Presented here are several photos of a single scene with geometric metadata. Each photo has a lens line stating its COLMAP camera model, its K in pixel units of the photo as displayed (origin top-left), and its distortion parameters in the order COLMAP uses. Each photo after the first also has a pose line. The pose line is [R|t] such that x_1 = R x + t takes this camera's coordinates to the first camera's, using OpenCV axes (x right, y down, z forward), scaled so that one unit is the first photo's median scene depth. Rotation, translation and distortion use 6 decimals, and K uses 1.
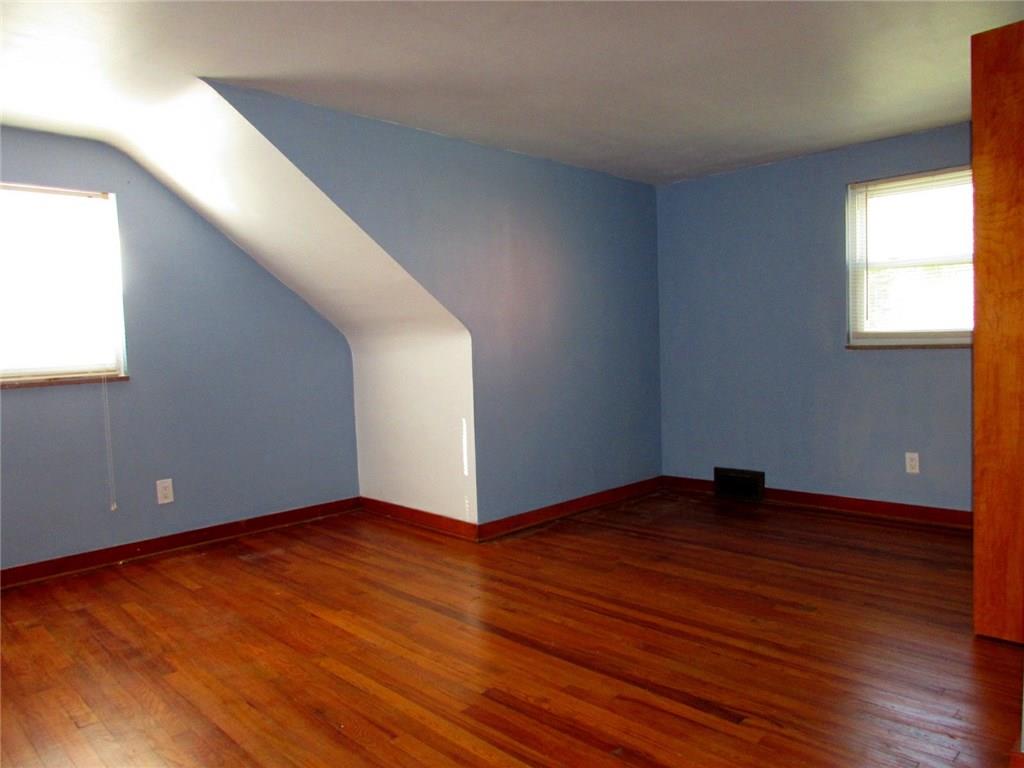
lens RADIAL K [[717.6, 0, 520.1], [0, 717.6, 389.1], [0, 0, 1]] dist [-0.019075, 0.006844]
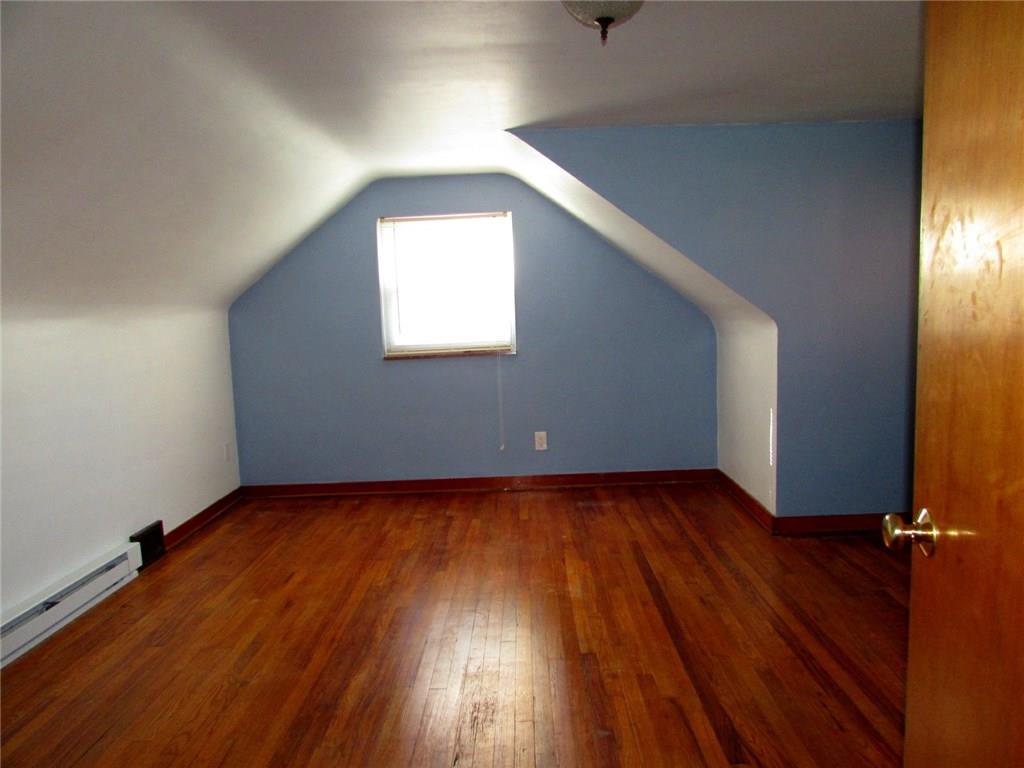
lens RADIAL K [[717.6, 0, 520.1], [0, 717.6, 389.1], [0, 0, 1]] dist [-0.019075, 0.006844]
pose [[0.715878, 0.087630, -0.692705, 0.407327], [-0.037213, 0.995472, 0.087474, -0.068807], [0.697233, -0.036843, 0.715897, 0.058223]]
